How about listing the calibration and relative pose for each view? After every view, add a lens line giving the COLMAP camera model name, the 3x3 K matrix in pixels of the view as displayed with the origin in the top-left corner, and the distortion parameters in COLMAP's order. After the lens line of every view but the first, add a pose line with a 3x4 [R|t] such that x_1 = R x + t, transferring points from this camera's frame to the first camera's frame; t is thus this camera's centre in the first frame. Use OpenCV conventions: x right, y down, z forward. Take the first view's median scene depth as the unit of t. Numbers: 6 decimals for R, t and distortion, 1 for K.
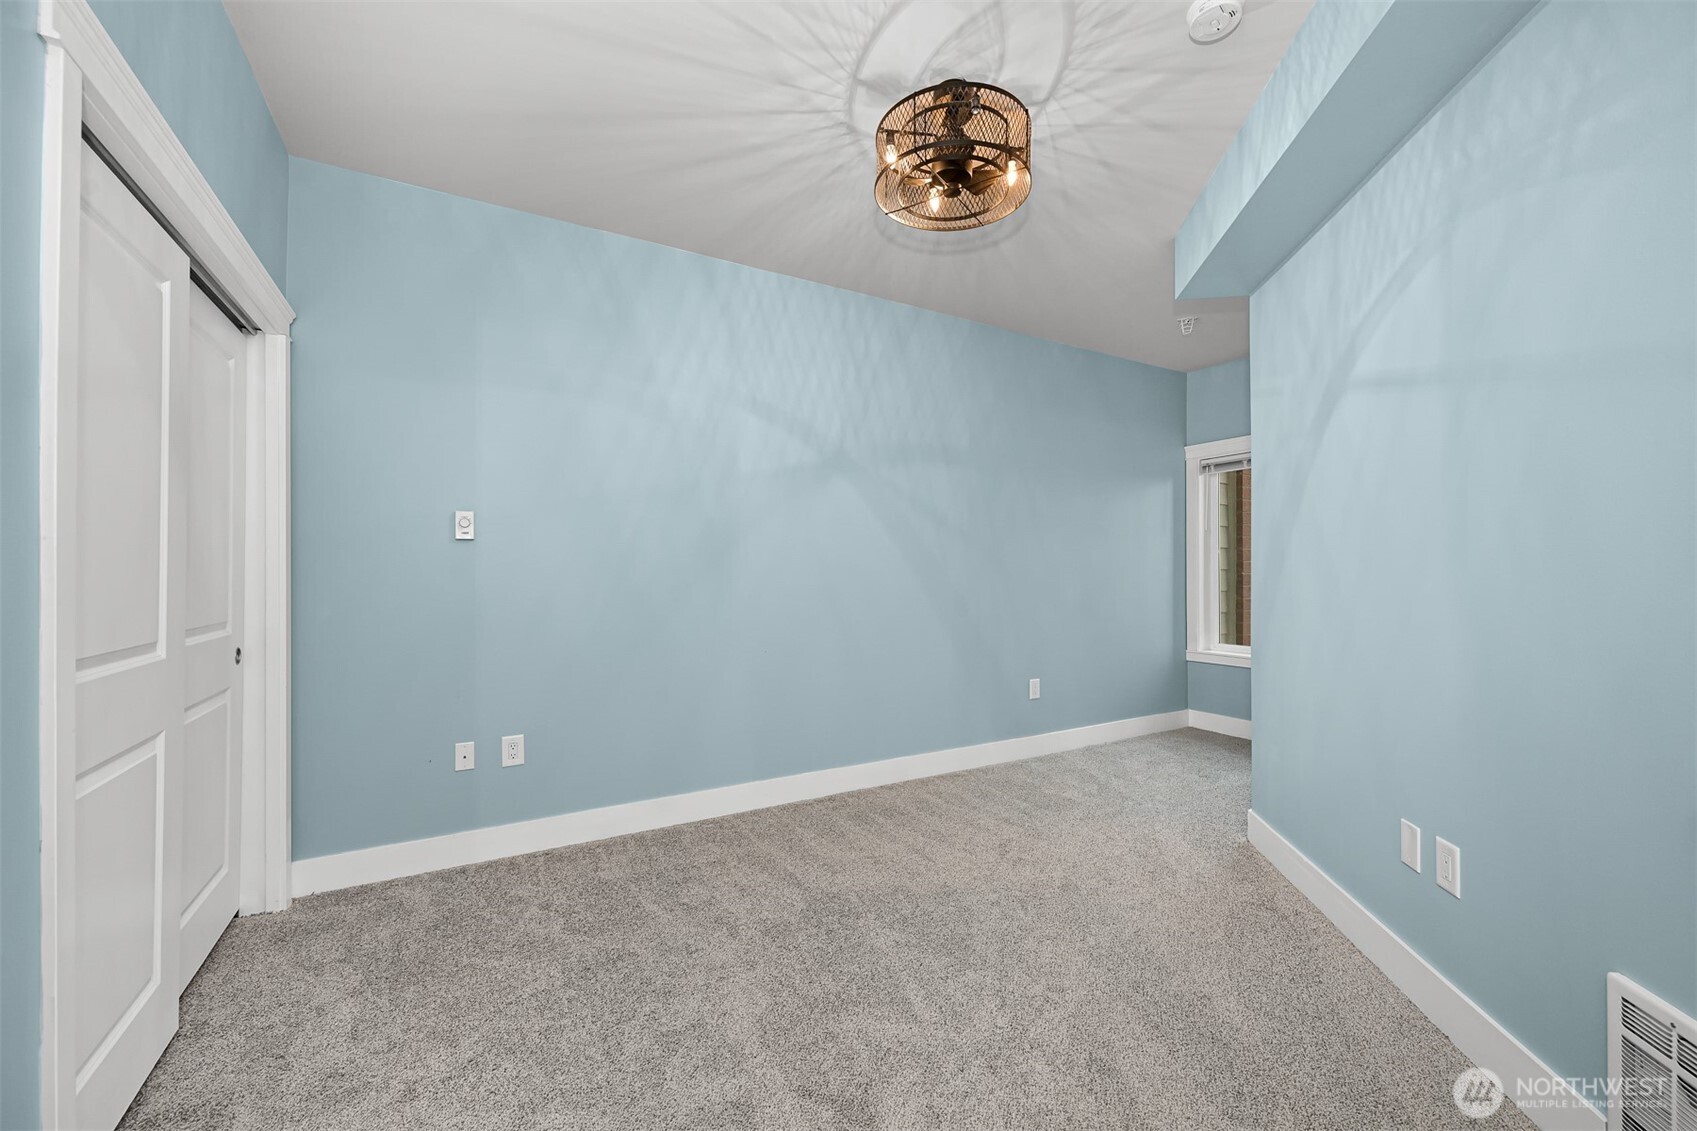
lens RADIAL K [[673.7, 0, 840.0], [0, 673.7, 562.2], [0, 0, 1]] dist [-0.000788, -0.000077]
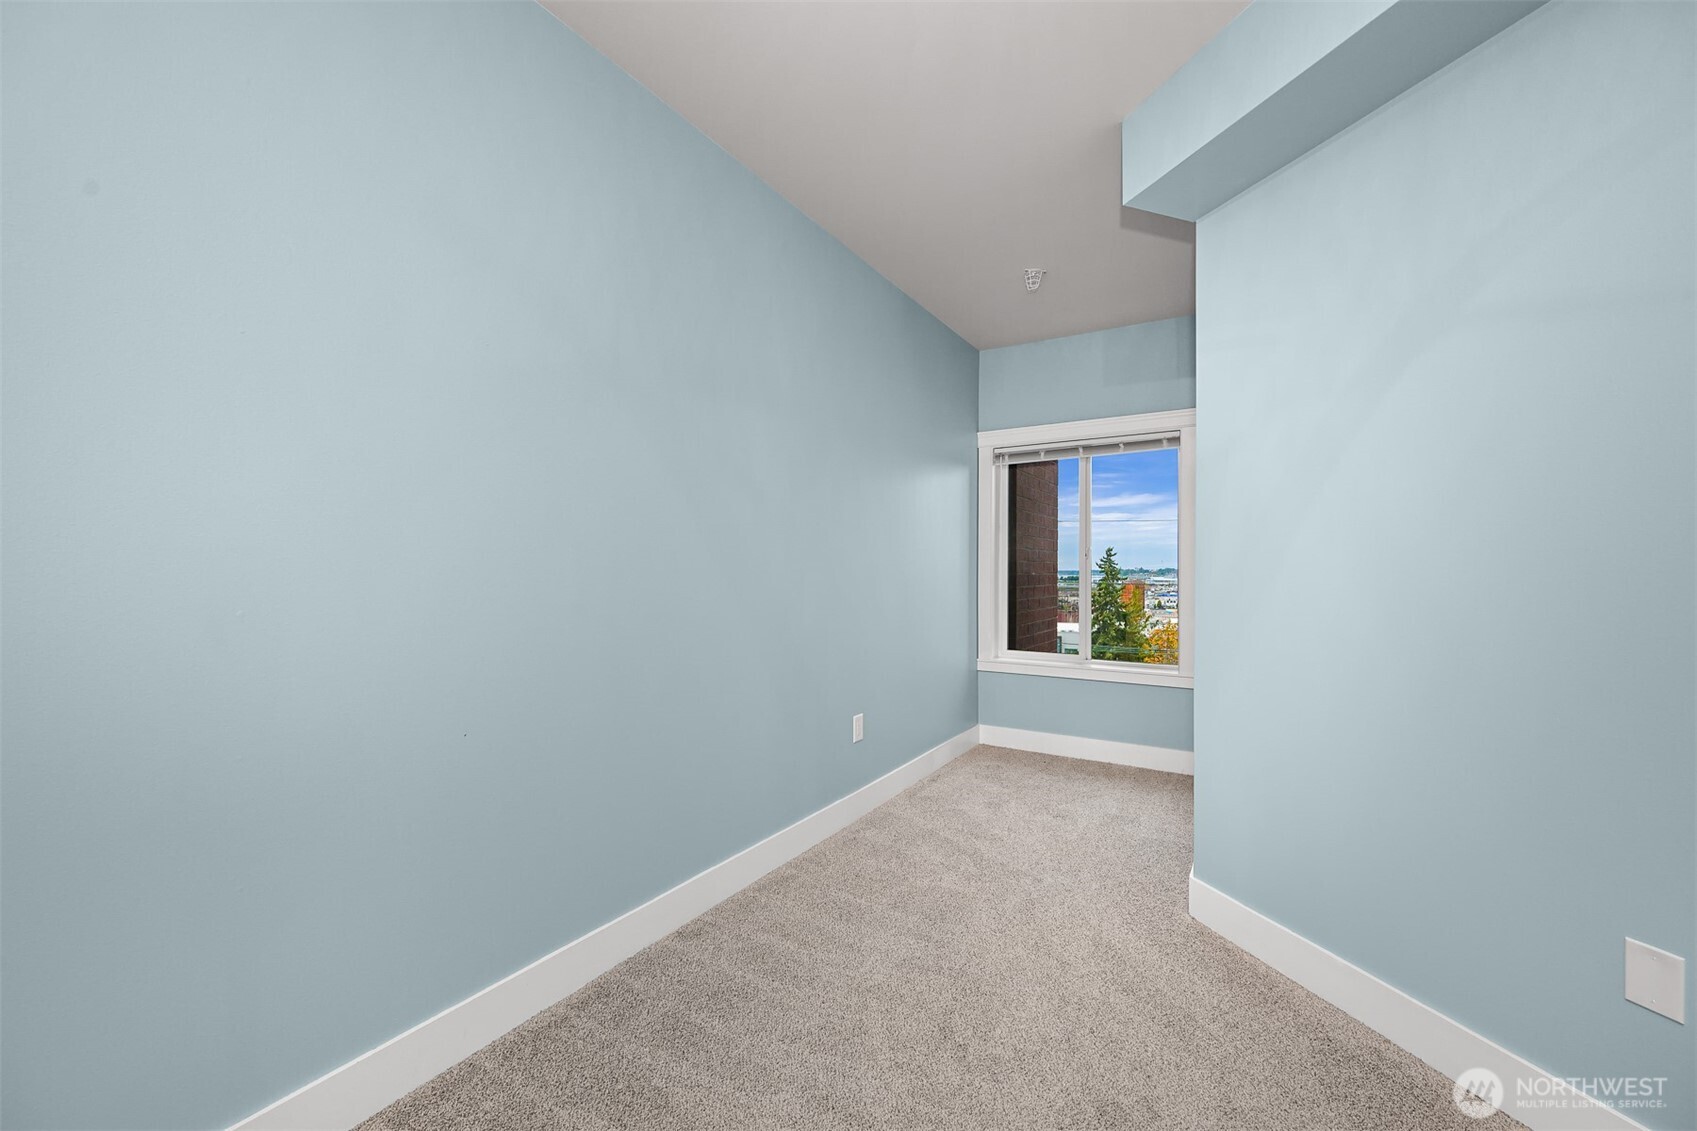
lens RADIAL K [[672.2, 0, 854.5], [0, 672.2, 567.5], [0, 0, 1]] dist [-0.003263, -0.000199]
pose [[0.868836, 0.005594, 0.495069, -0.085531], [-0.012088, 0.999878, 0.009916, 0.002048], [-0.494953, -0.014600, 0.868797, 0.354371]]
